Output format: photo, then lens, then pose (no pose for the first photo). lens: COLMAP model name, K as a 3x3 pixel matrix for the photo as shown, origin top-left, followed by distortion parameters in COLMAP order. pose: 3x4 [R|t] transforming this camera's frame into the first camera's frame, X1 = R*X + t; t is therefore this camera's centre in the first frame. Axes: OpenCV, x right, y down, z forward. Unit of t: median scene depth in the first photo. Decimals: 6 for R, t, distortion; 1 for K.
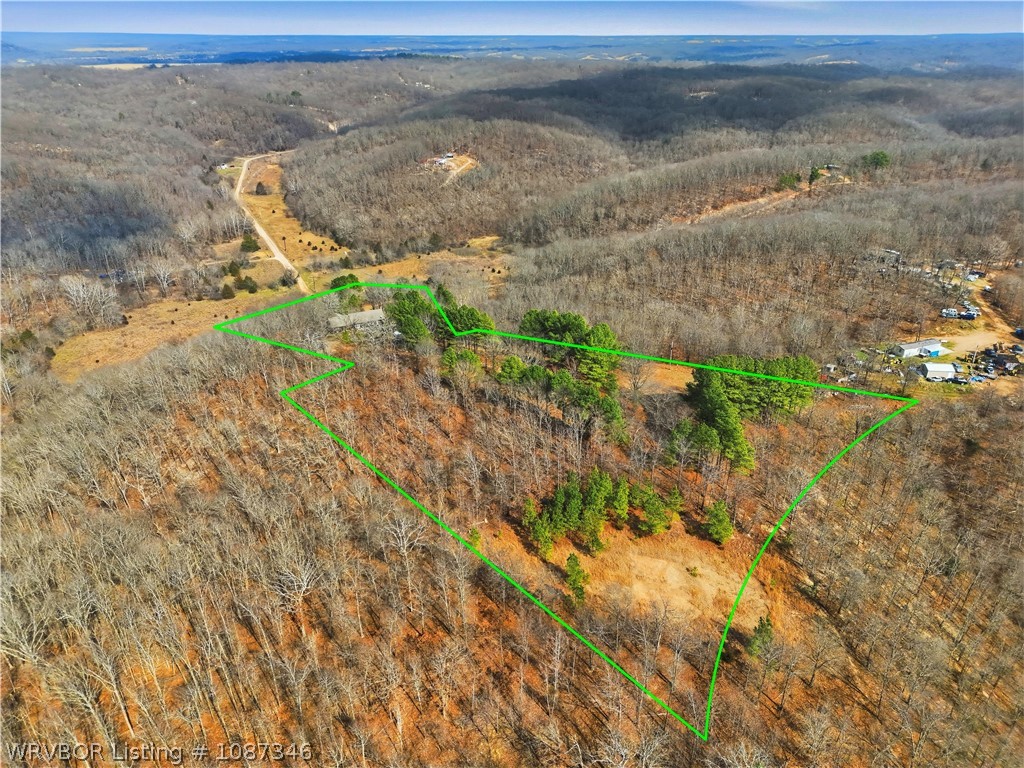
lens RADIAL K [[700.3, 0, 512.0], [0, 700.3, 384.0], [0, 0, 1]] dist [0.072740, -0.100997]
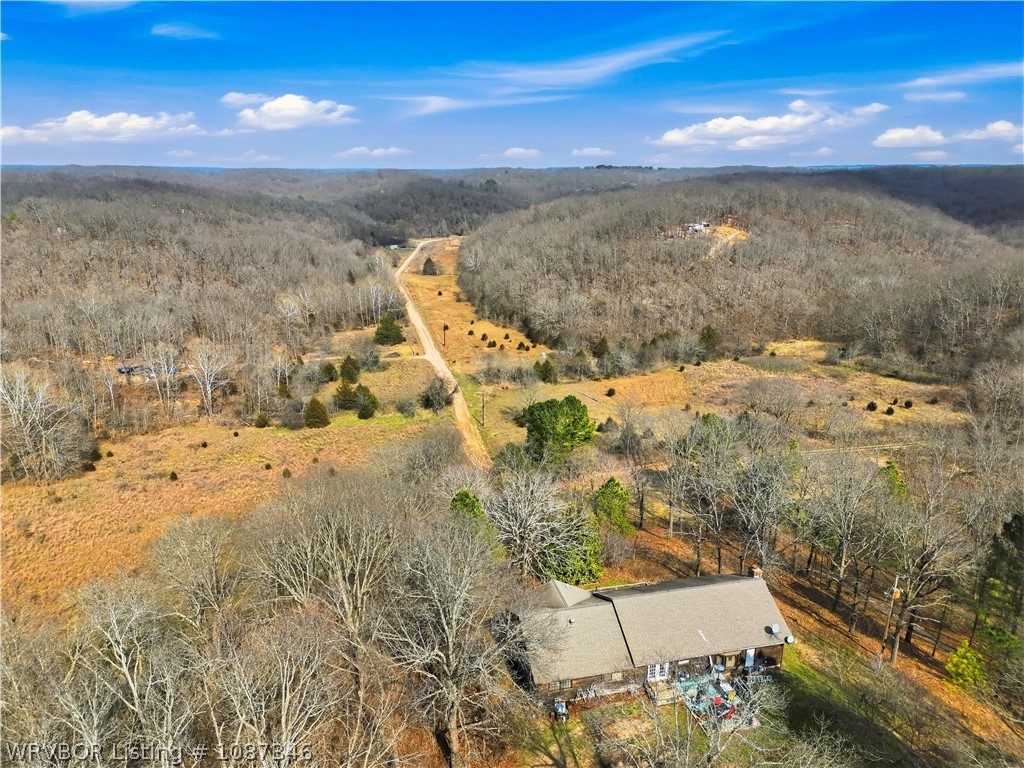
lens RADIAL K [[700.3, 0, 512.0], [0, 700.3, 384.0], [0, 0, 1]] dist [0.072740, -0.100997]
pose [[0.970090, 0.065214, -0.233823, -0.126956], [-0.103107, 0.982725, -0.153688, -0.073670], [0.219761, 0.173199, 0.960056, 0.456255]]
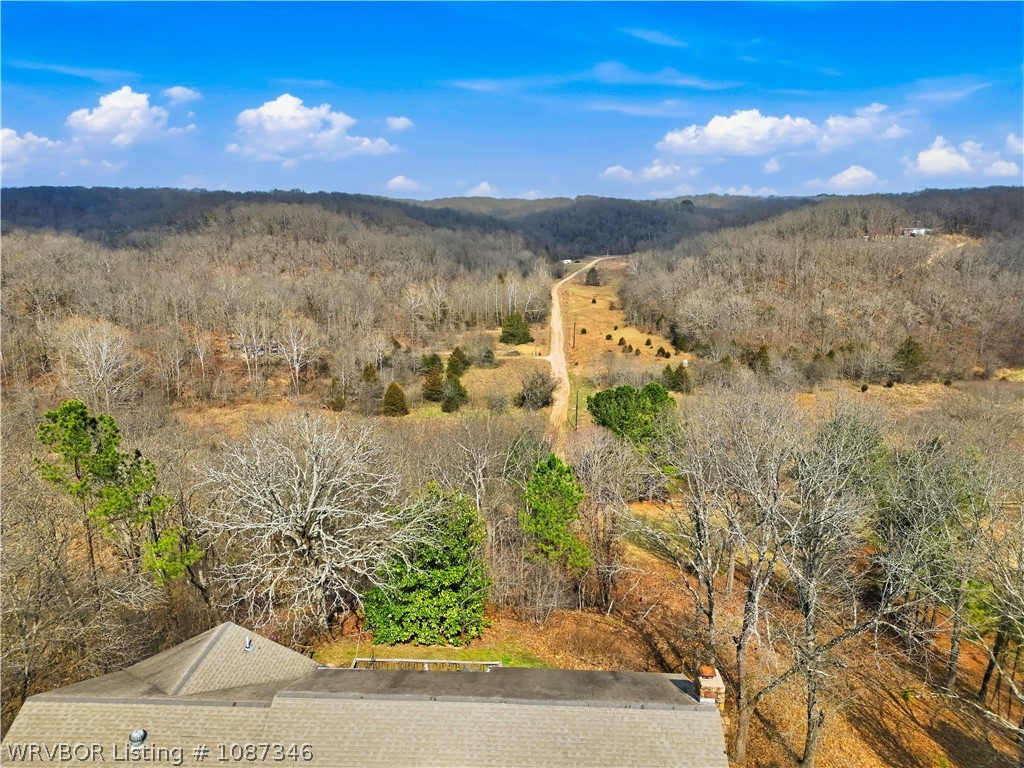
lens RADIAL K [[700.3, 0, 512.0], [0, 700.3, 384.0], [0, 0, 1]] dist [0.072740, -0.100997]
pose [[0.860682, 0.120125, -0.494770, -0.101842], [-0.223962, 0.962028, -0.156024, -0.073457], [0.457240, 0.245097, 0.854903, 0.545894]]
